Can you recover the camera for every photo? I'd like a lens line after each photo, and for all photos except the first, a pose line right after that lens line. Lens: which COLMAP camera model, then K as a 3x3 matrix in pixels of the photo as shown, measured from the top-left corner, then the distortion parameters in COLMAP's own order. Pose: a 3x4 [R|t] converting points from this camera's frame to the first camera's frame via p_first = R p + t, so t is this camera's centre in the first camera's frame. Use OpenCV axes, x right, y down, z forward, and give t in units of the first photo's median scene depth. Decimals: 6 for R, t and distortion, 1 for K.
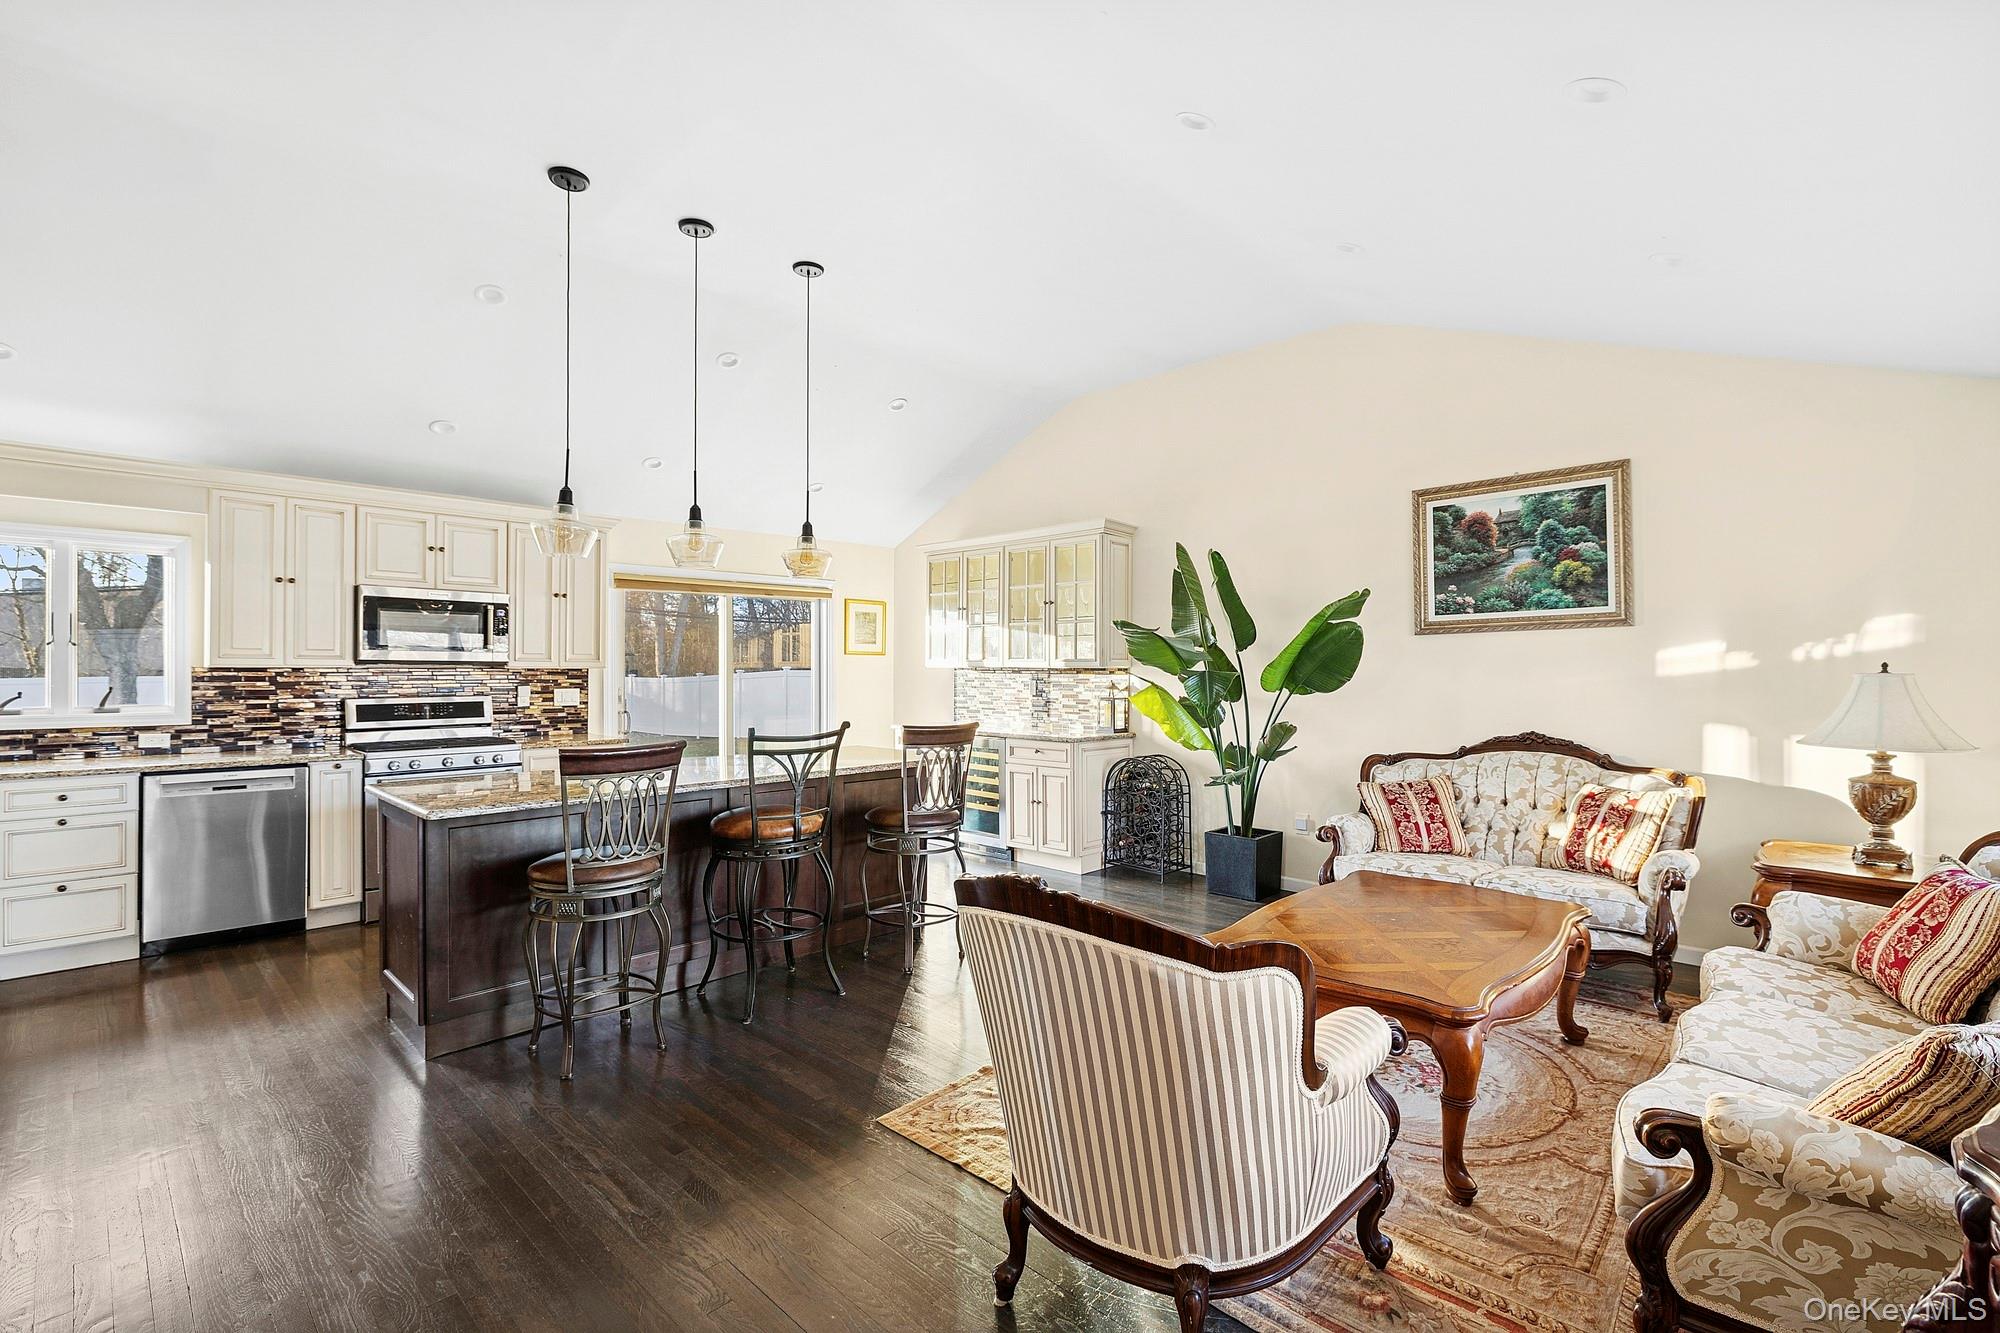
lens RADIAL K [[820.5, 0, 1038.0], [0, 820.5, 666.1], [0, 0, 1]] dist [0.001085, 0.000125]
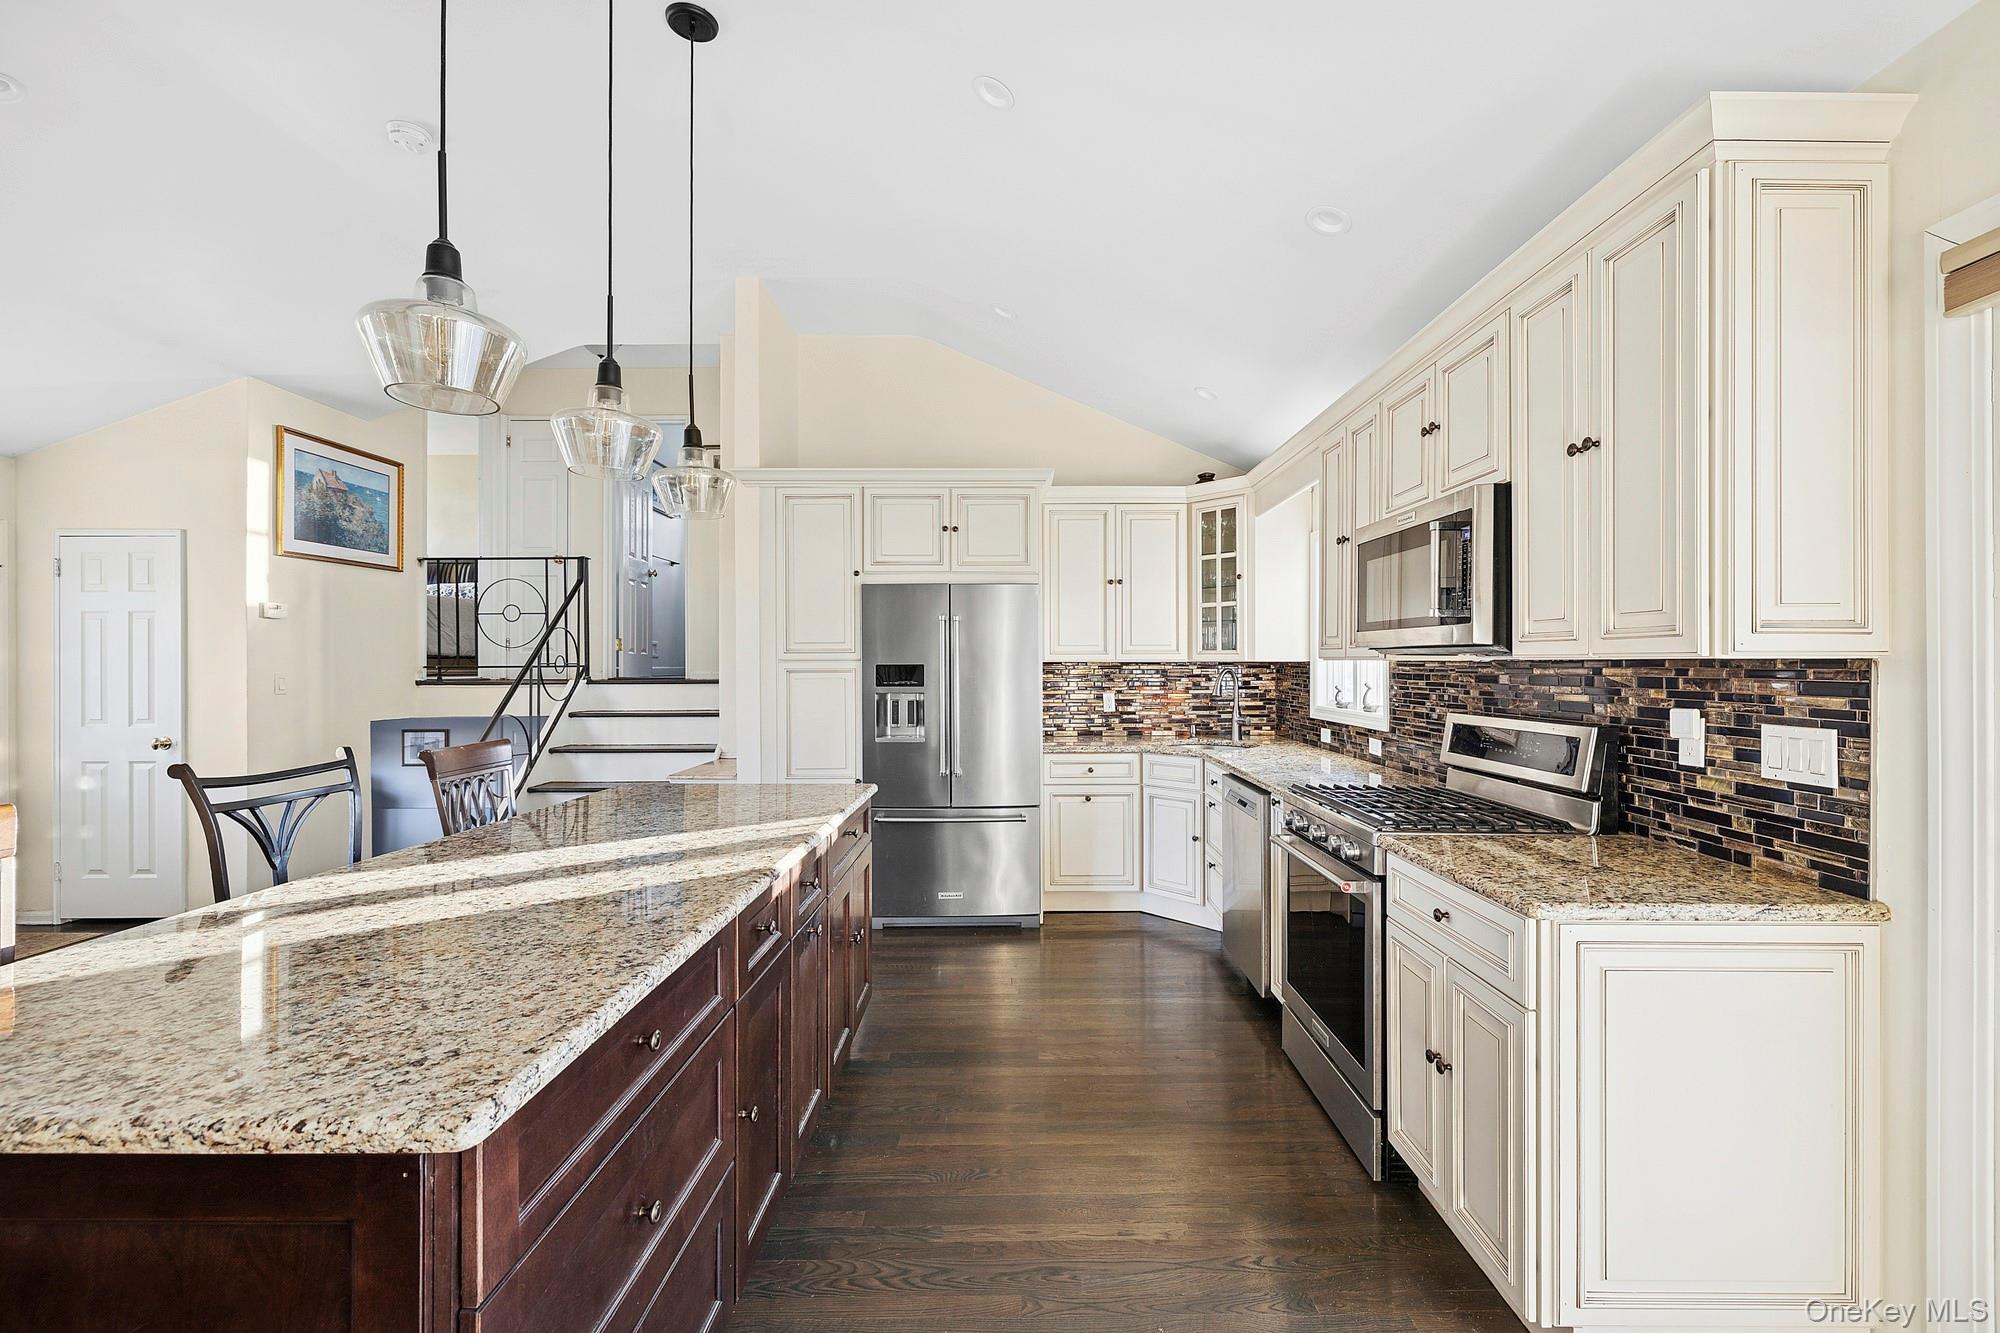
lens RADIAL K [[854.0, 0, 1032.9], [0, 854.0, 663.4], [0, 0, 1]] dist [0.001230, 0.000264]
pose [[-0.747947, 0.001871, -0.663756, -0.217184], [0.007362, 0.999958, -0.005478, 0.007108], [0.663718, -0.008983, -0.747929, 1.332417]]
